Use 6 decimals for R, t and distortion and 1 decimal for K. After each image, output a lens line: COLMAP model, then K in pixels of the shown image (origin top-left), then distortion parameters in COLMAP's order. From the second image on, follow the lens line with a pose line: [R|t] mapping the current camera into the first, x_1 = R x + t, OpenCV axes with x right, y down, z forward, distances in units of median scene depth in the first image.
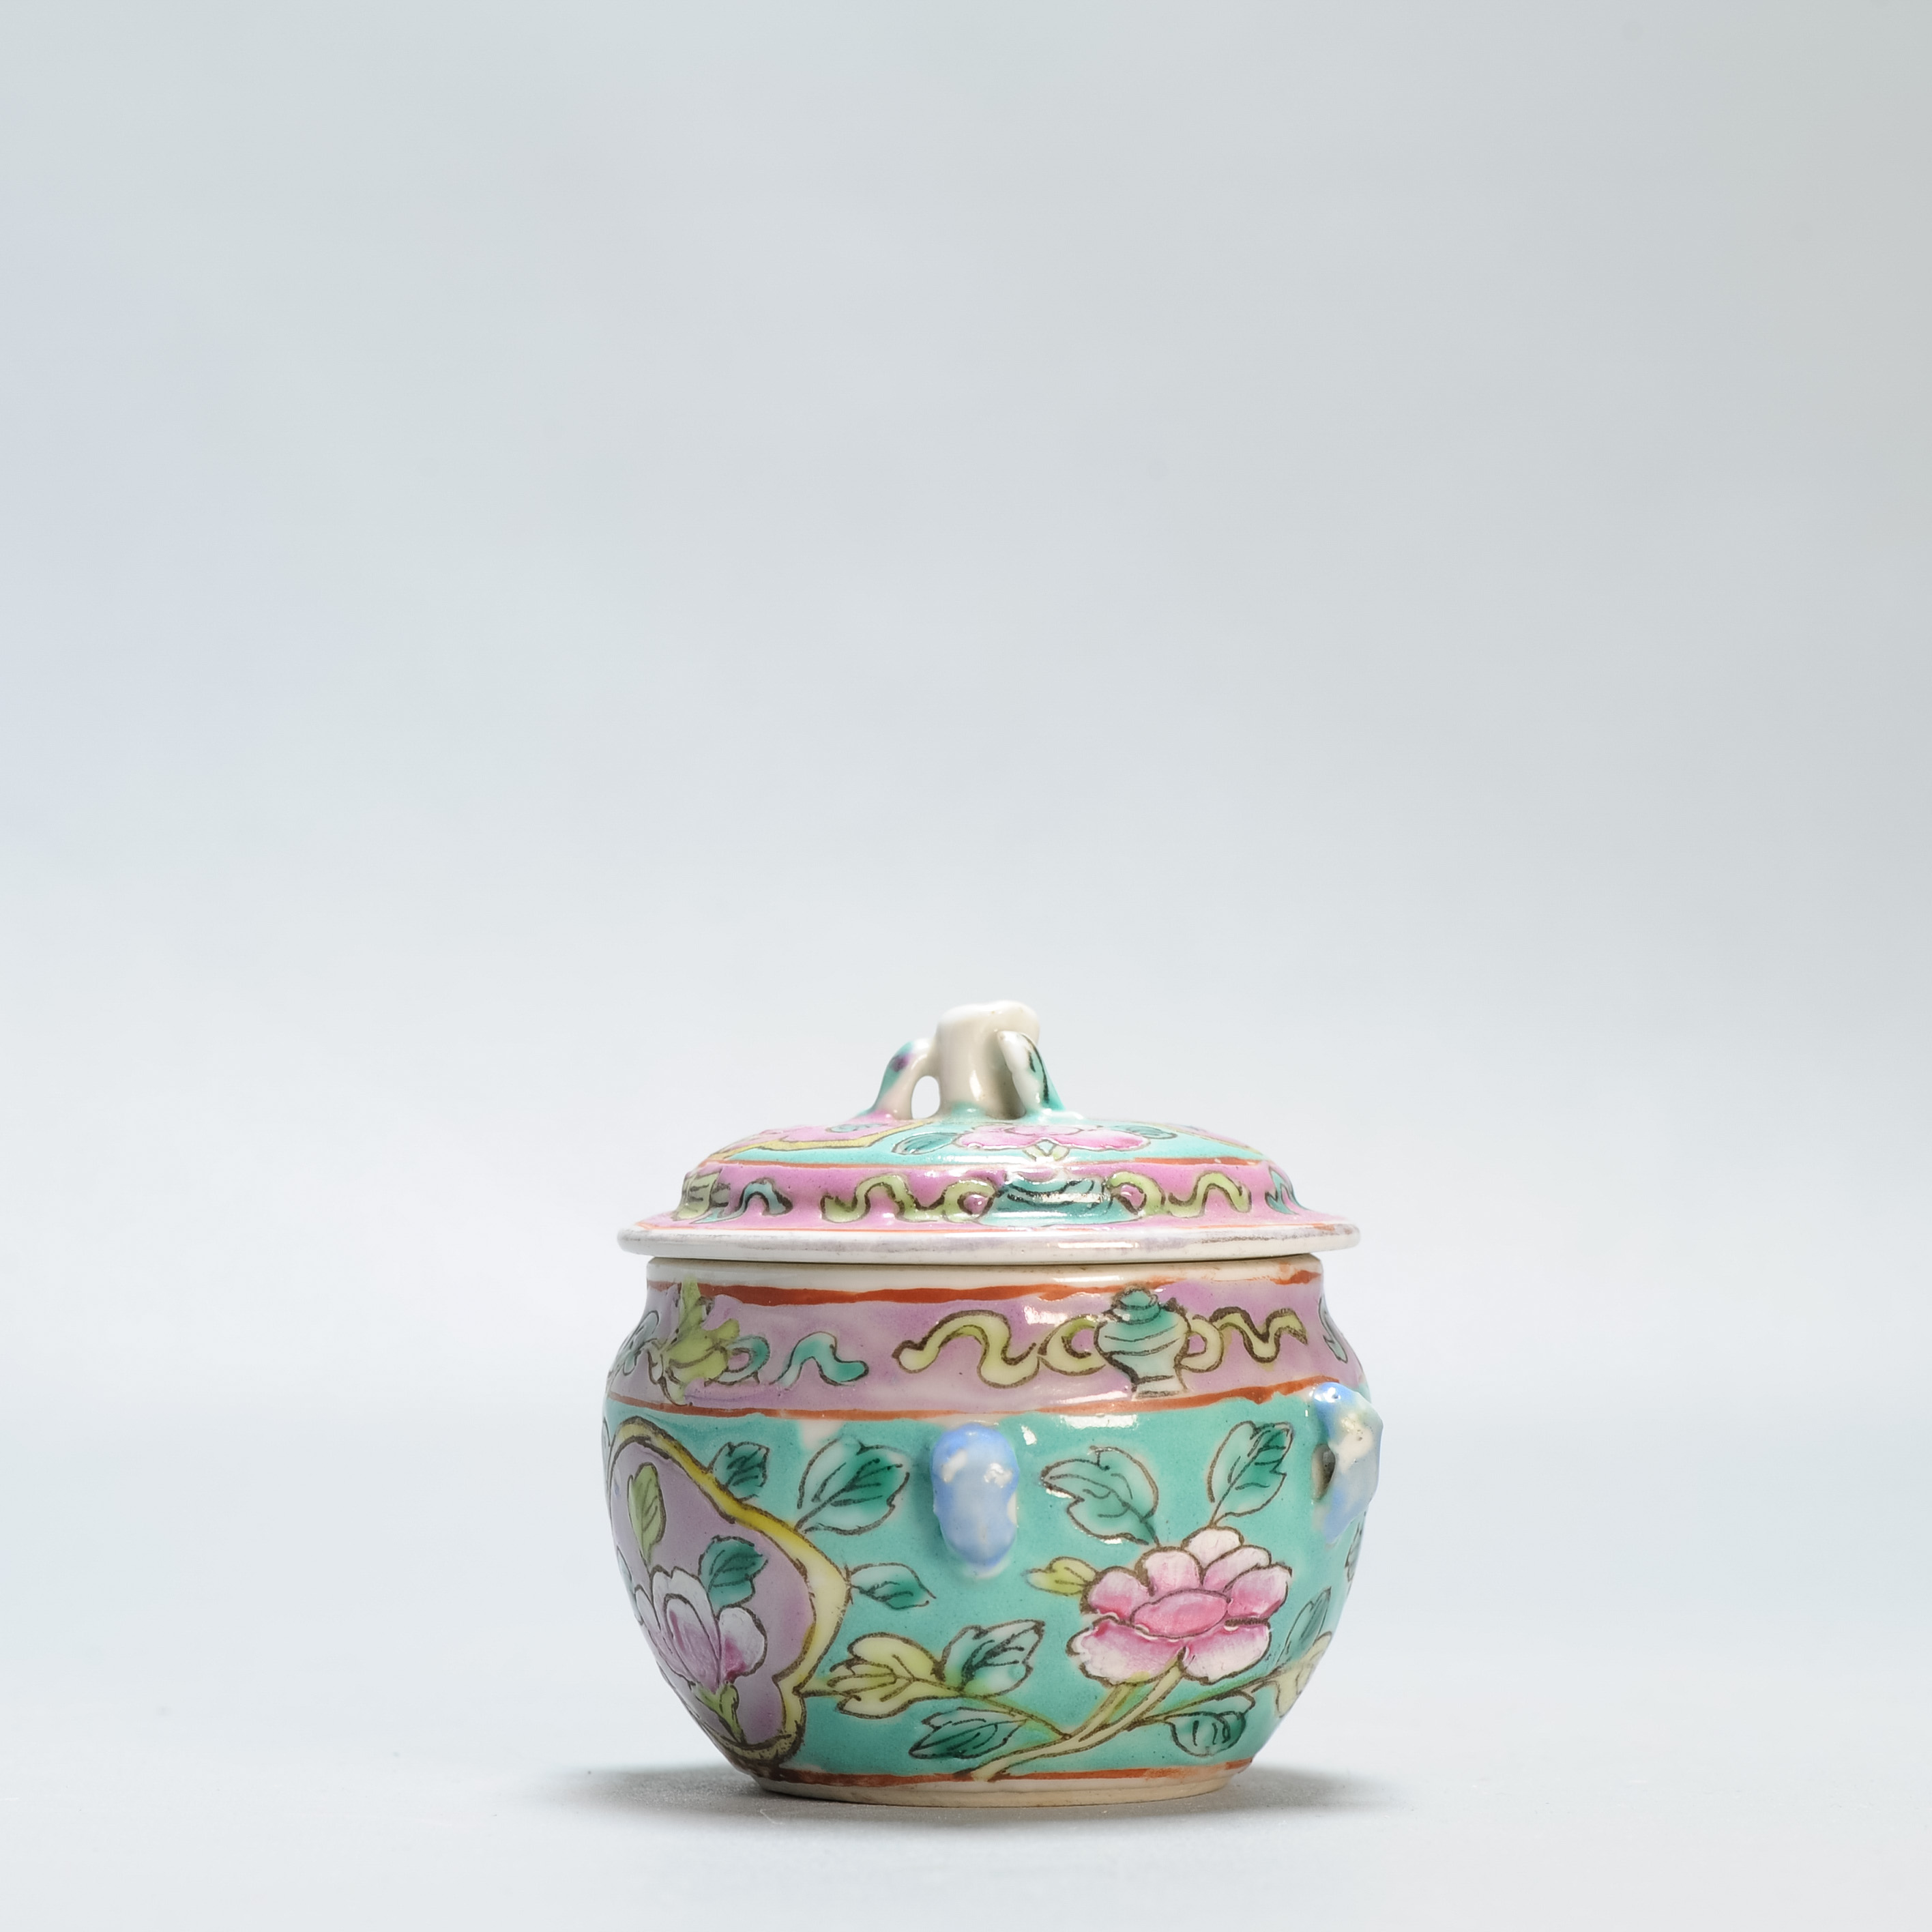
lens RADIAL K [[9538.7, 0, 966.0], [0, 9538.7, 966.0], [0, 0, 1]] dist [-0.298414, 6.210439]
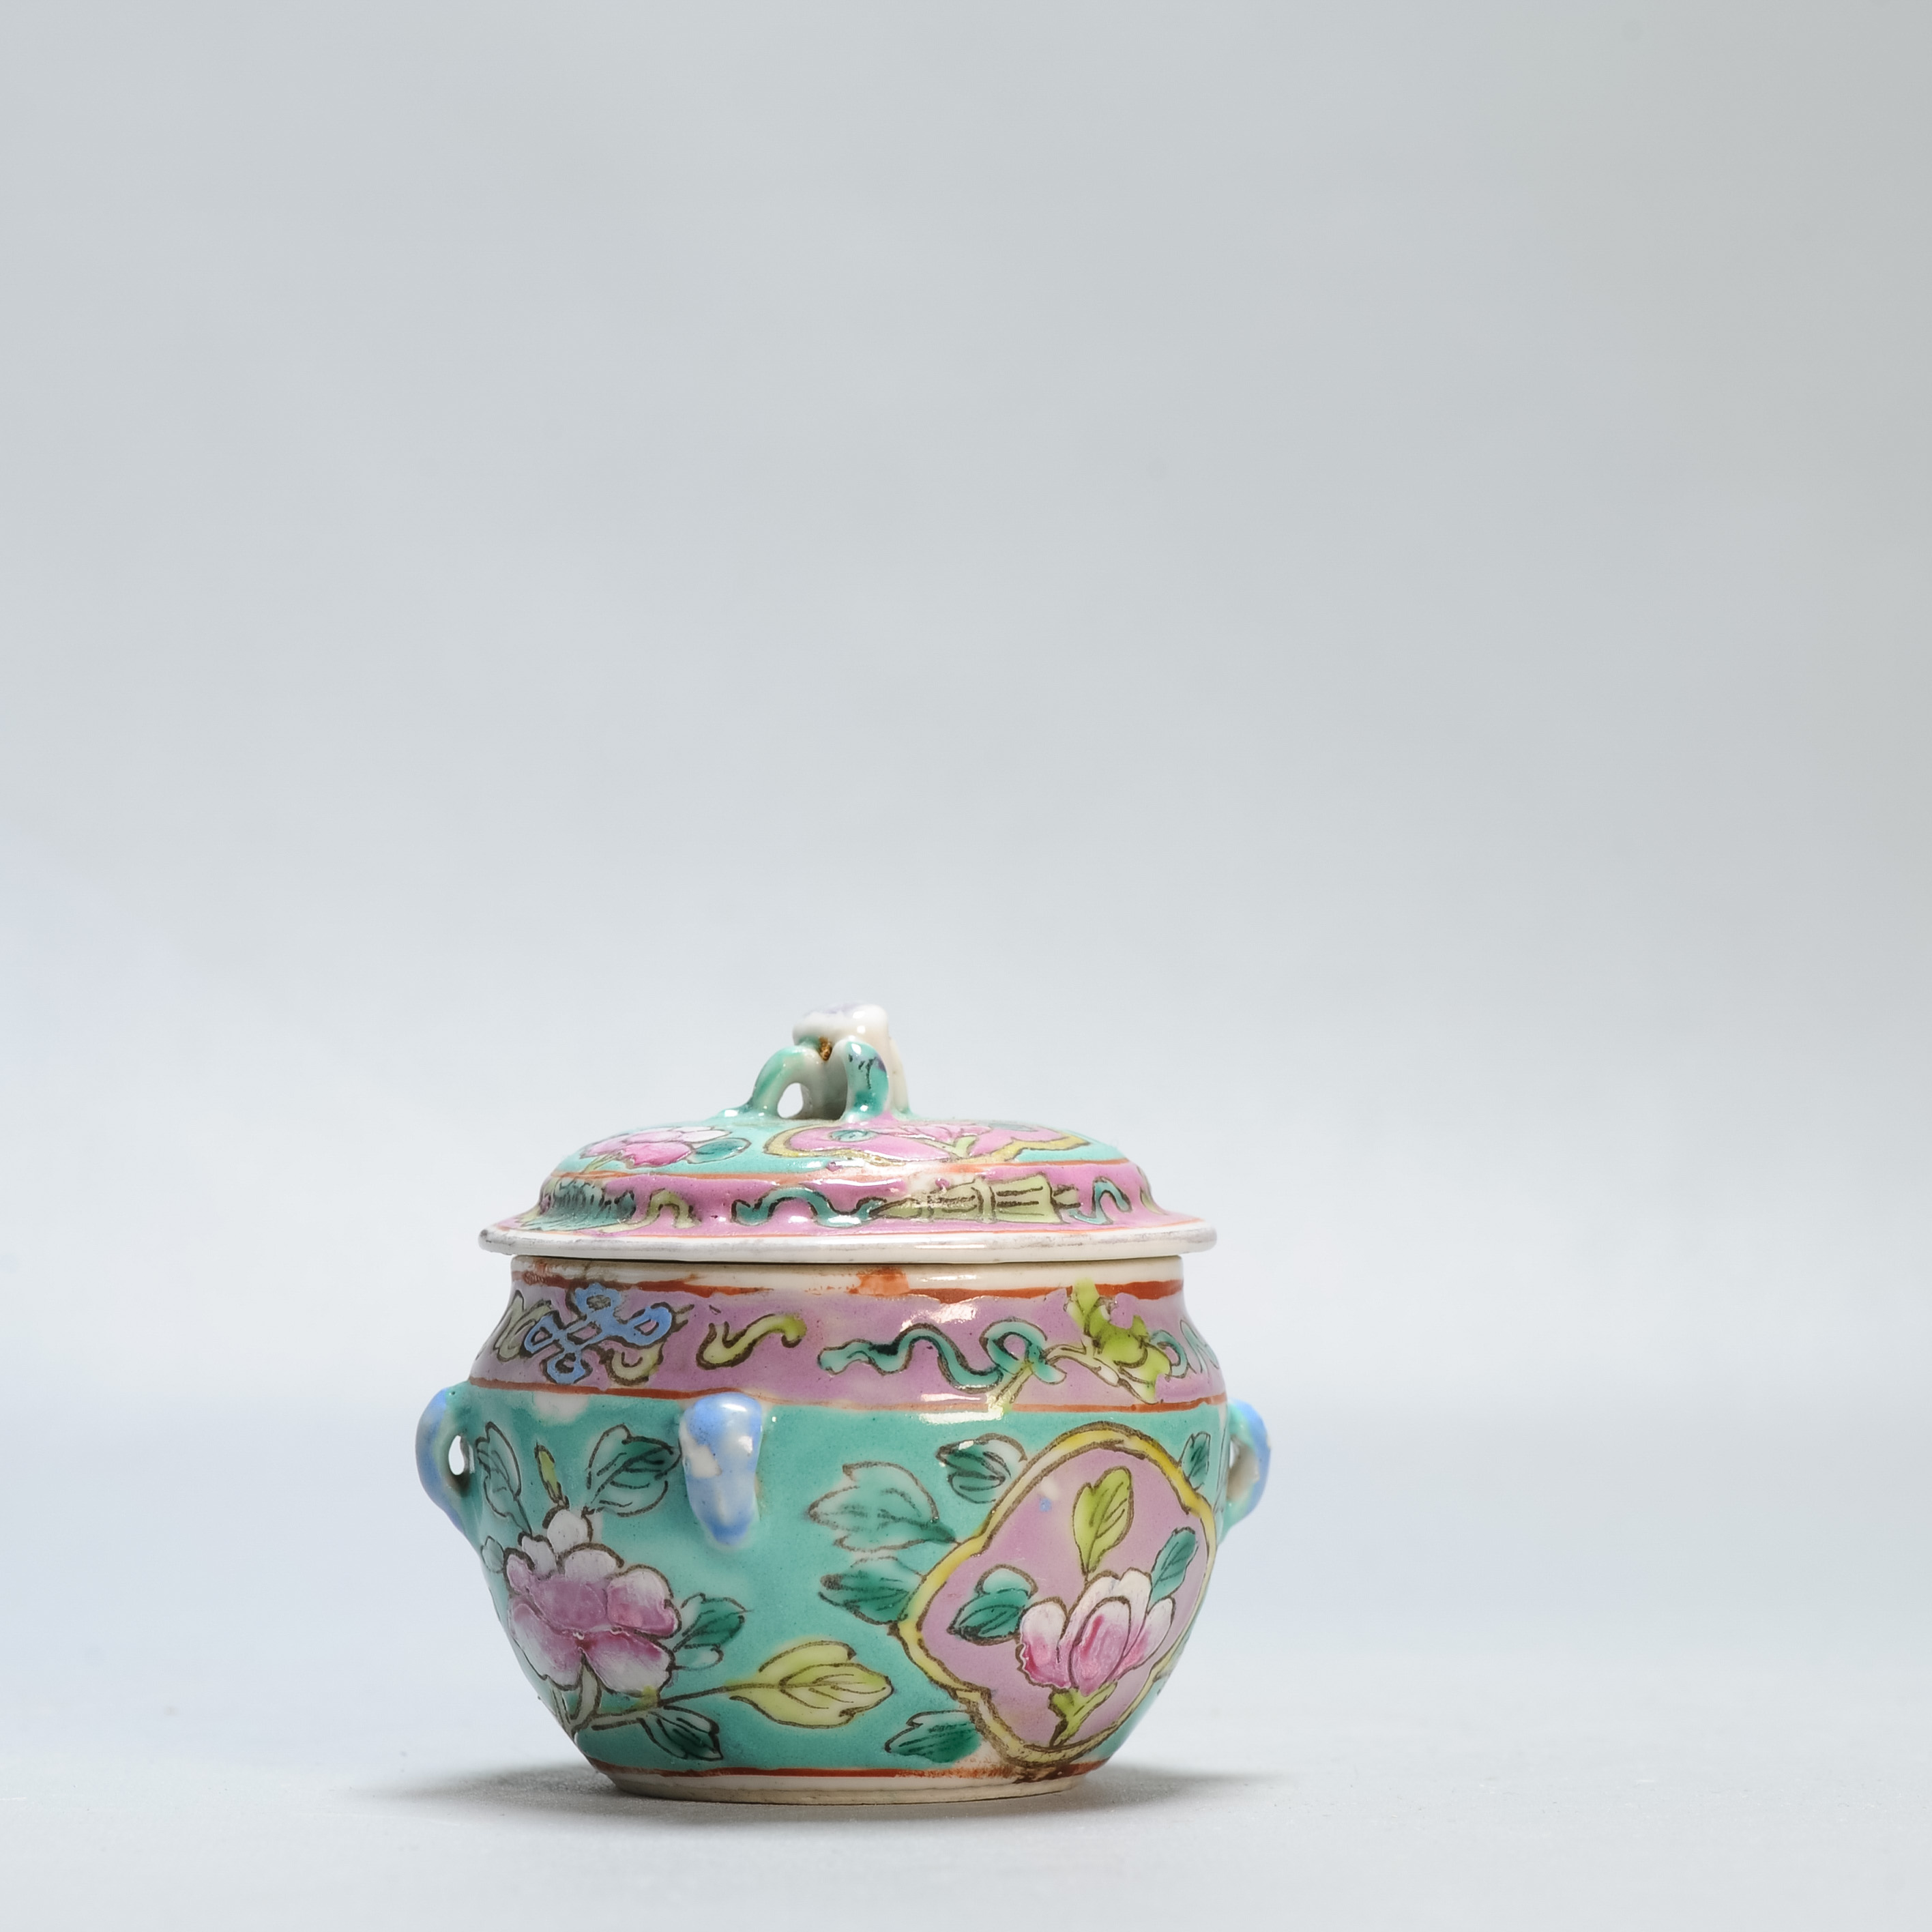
lens RADIAL K [[9538.7, 0, 966.0], [0, 9538.7, 966.0], [0, 0, 1]] dist [-0.298414, 6.210439]
pose [[-0.240726, -0.006129, 0.970574, -1.005720], [0.011846, 0.999887, 0.009252, -0.009495], [-0.970521, 0.013725, -0.240626, 1.270314]]
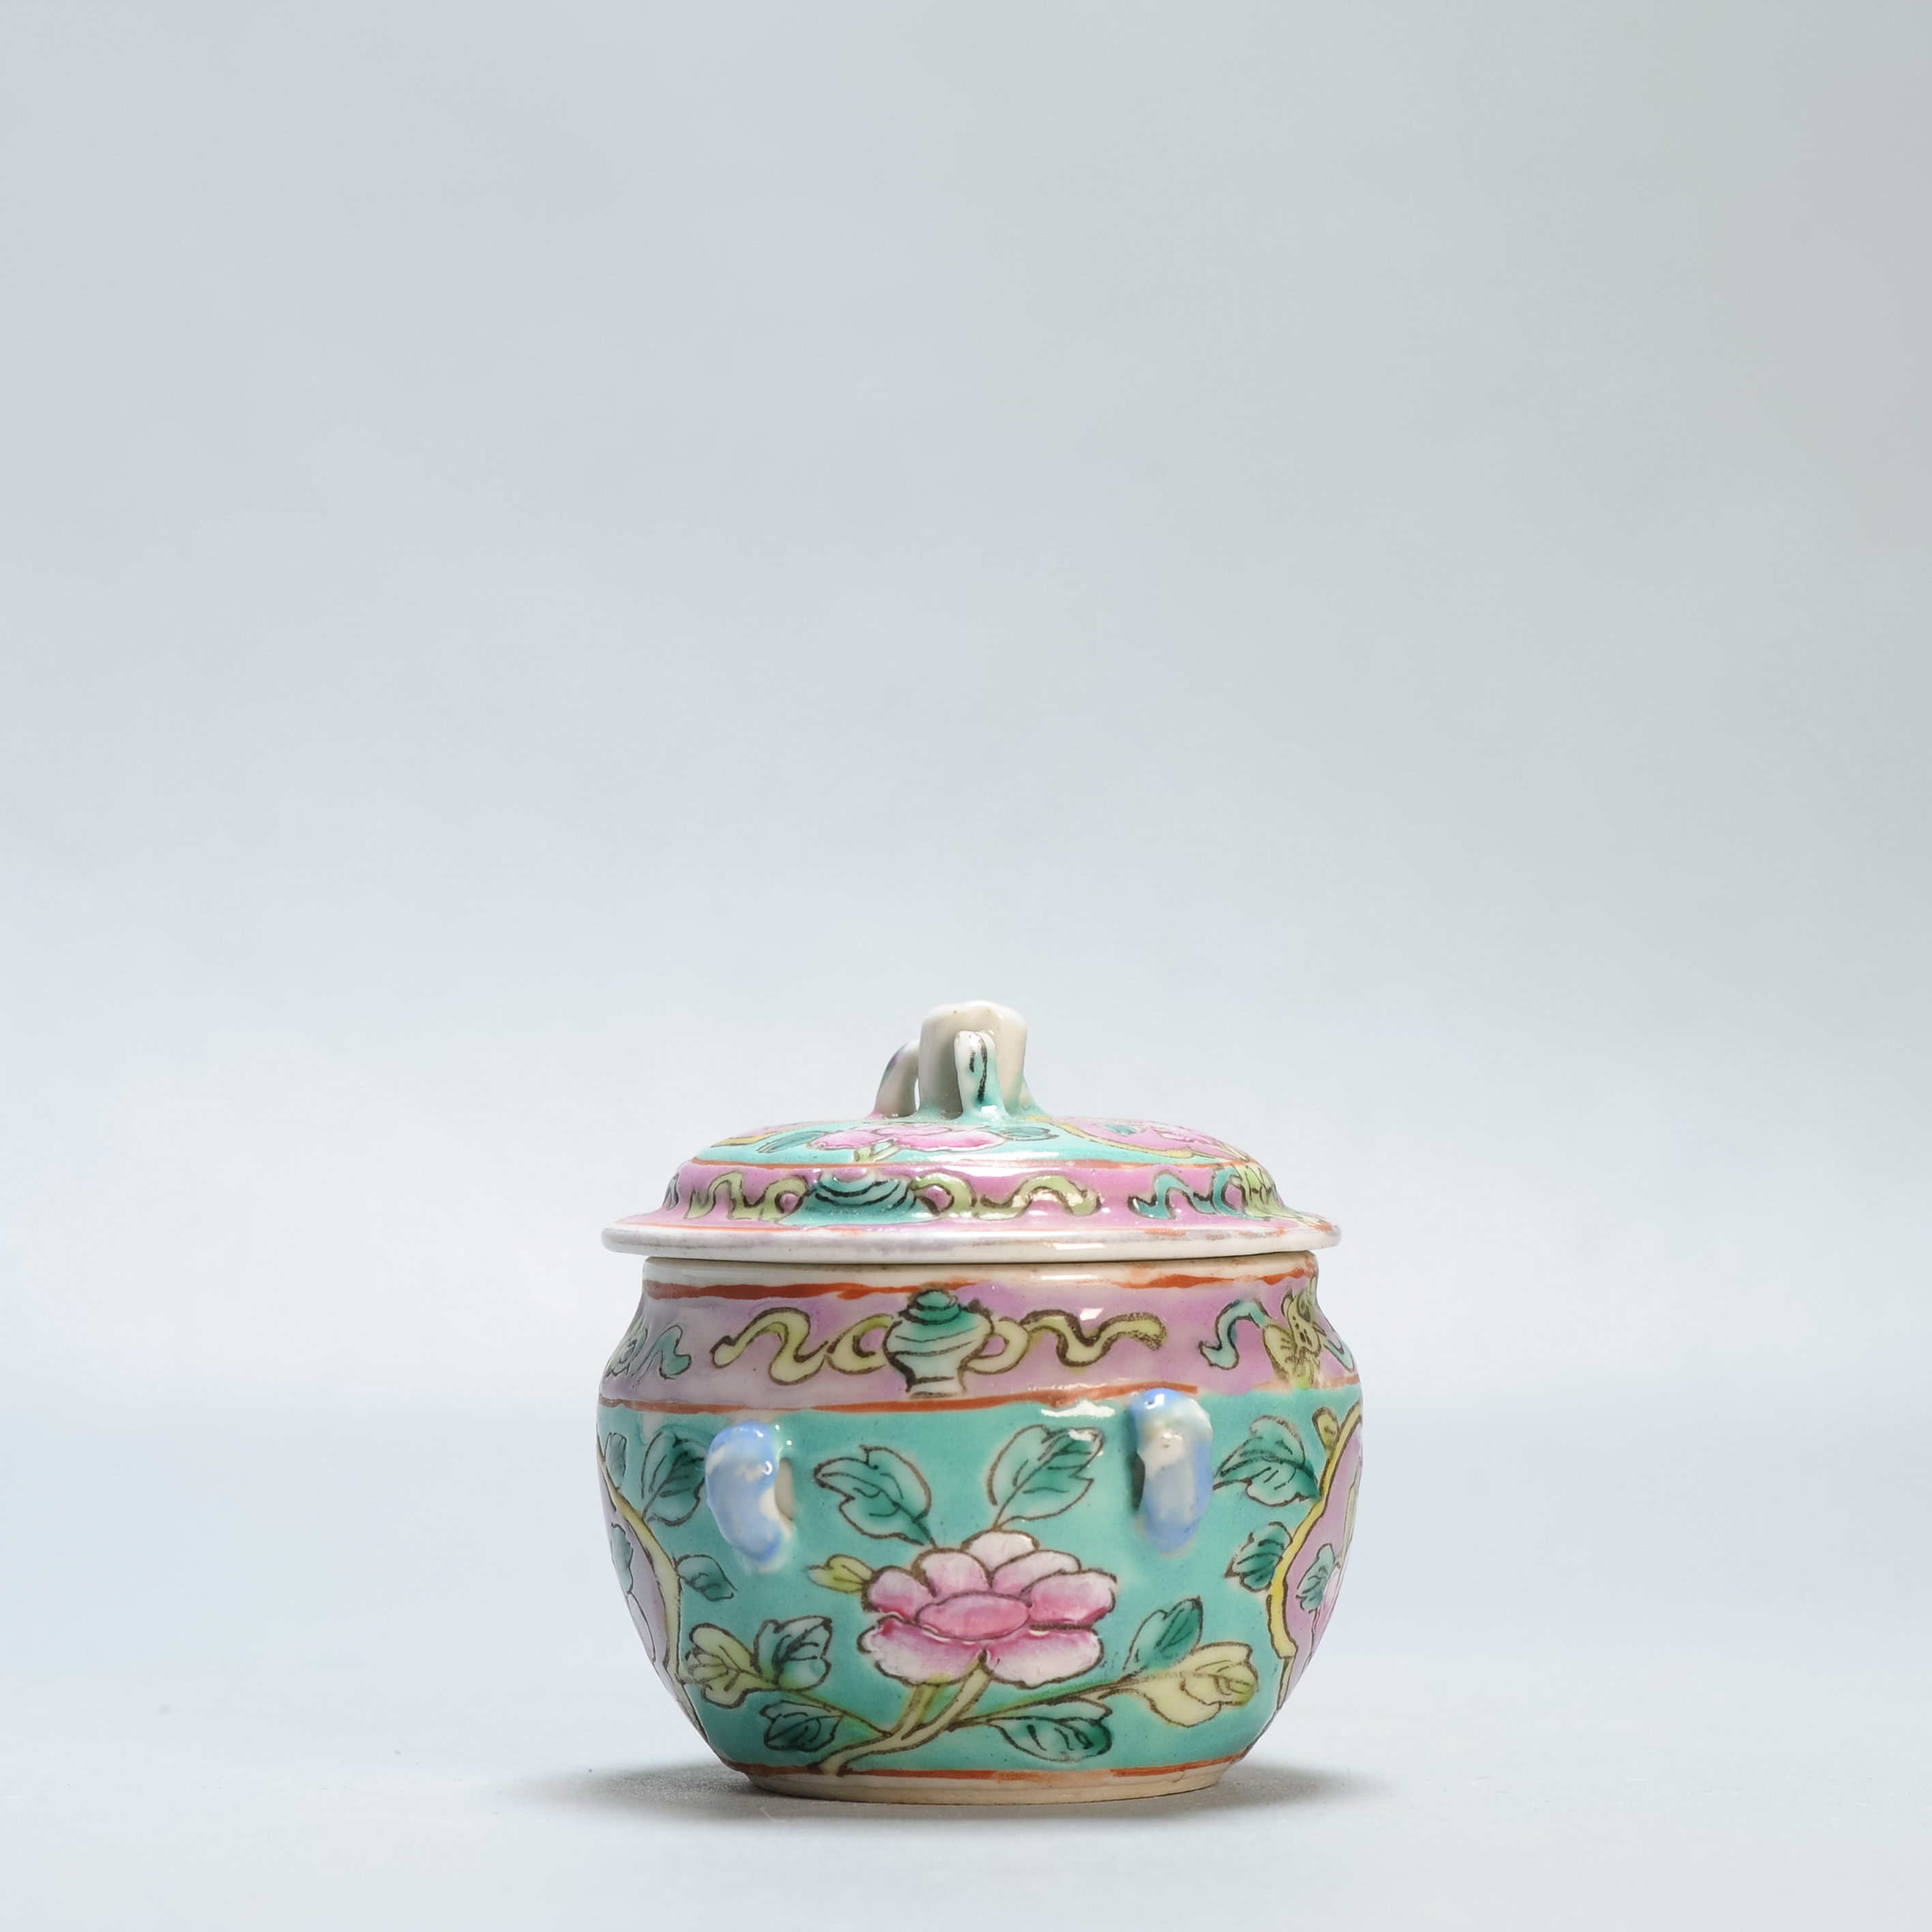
lens RADIAL K [[9538.7, 0, 966.0], [0, 9538.7, 966.0], [0, 0, 1]] dist [-0.298414, 6.210439]
pose [[0.843700, 0.000803, -0.536815, 0.558026], [0.000248, 0.999998, 0.001887, -0.001971], [0.536815, -0.001725, 0.843698, 0.158066]]
